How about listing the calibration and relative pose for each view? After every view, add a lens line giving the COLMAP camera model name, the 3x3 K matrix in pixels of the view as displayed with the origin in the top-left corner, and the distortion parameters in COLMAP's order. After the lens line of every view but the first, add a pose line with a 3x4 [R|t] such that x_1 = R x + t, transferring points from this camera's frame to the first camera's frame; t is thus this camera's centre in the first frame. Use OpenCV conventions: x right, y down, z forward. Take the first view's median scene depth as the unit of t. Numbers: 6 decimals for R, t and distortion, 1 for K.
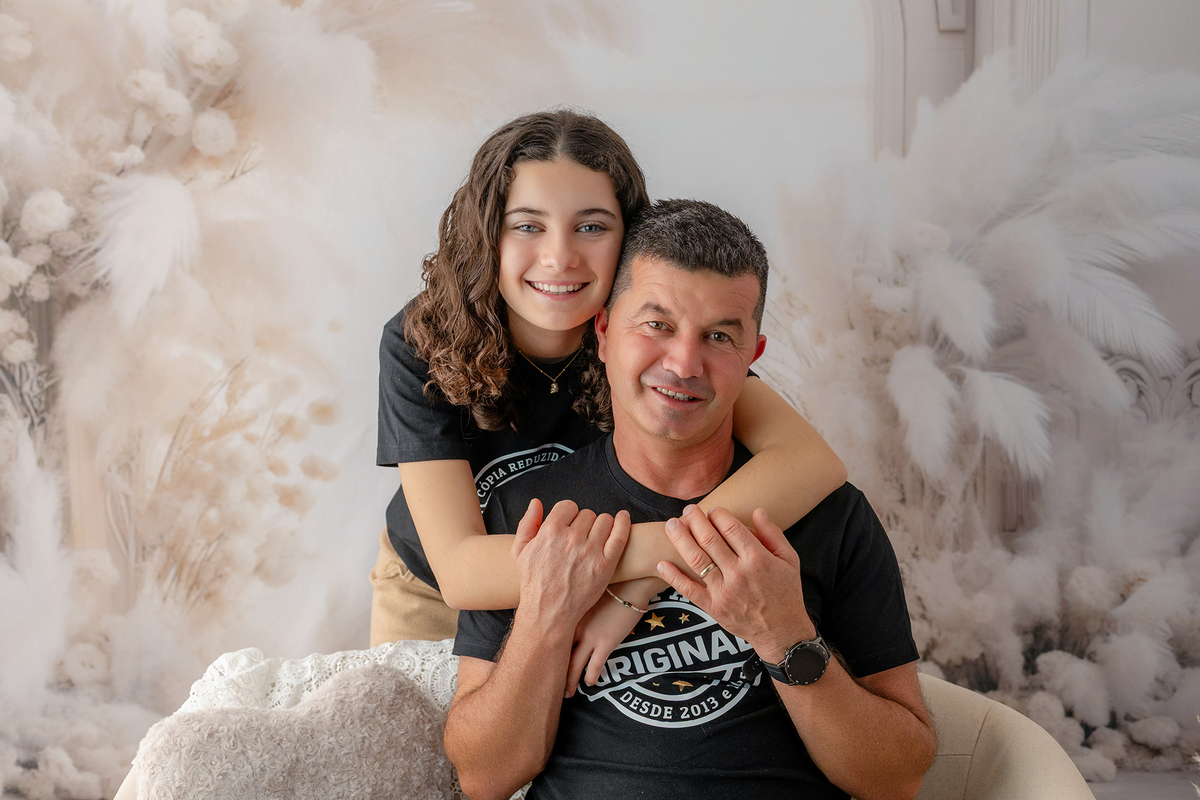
lens RADIAL K [[1767.8, 0, 595.8], [0, 1767.8, 394.2], [0, 0, 1]] dist [-0.018958, 0.000000]
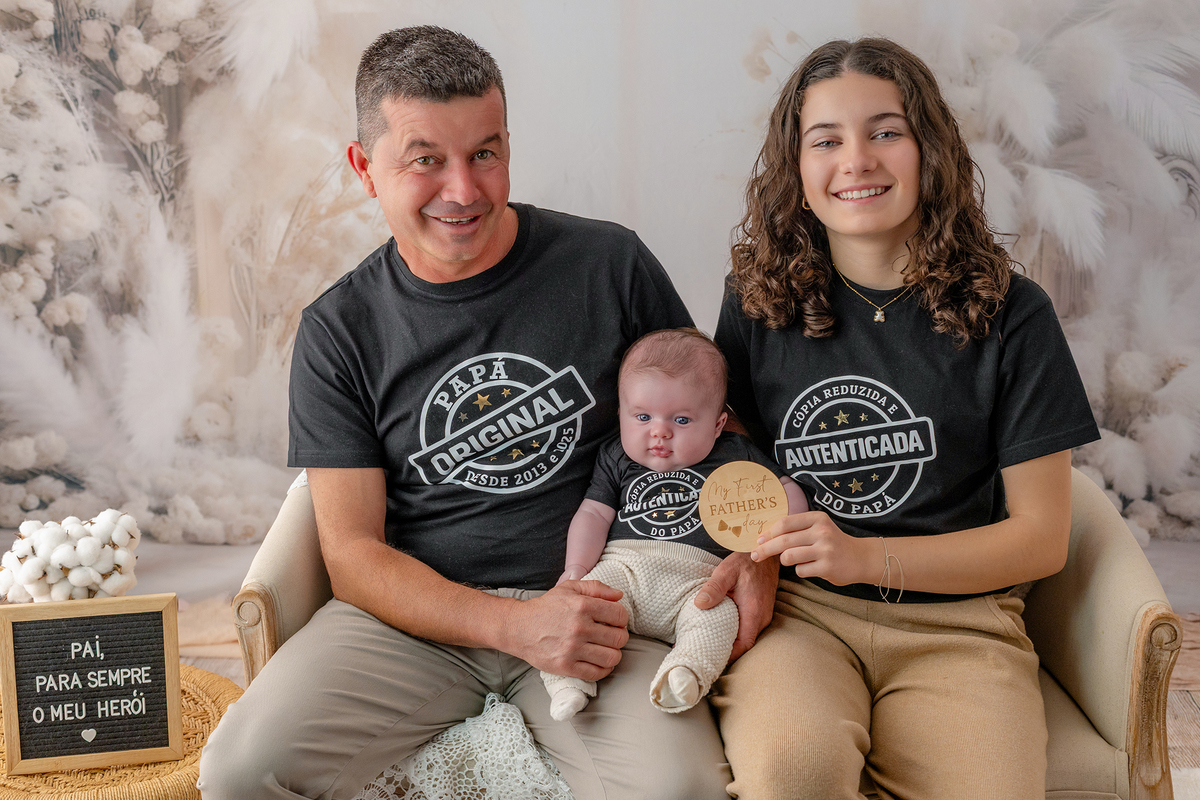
lens RADIAL K [[1767.8, 0, 607.8], [0, 1767.8, 394.2], [0, 0, 1]] dist [-0.018958, 0.000000]
pose [[0.999566, 0.022225, -0.019353, -0.021968], [-0.020030, 0.994057, 0.107004, 0.014054], [0.021616, -0.106570, 0.994070, -0.086657]]
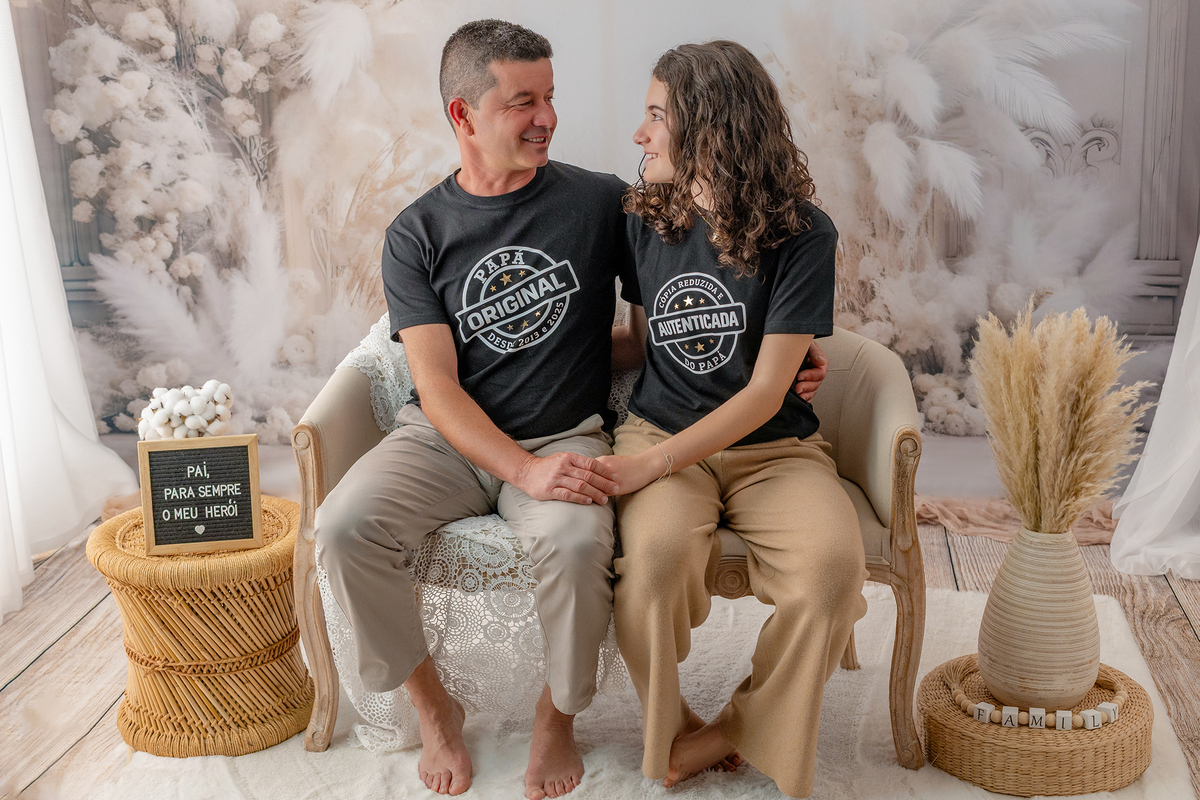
lens RADIAL K [[1767.8, 0, 606.1], [0, 1767.8, 397.2], [0, 0, 1]] dist [-0.018958, 0.000000]
pose [[0.995591, 0.010685, -0.093189, 0.094983], [-0.000549, 0.994137, 0.108127, 0.037092], [0.093798, -0.107599, 0.989760, -0.405614]]
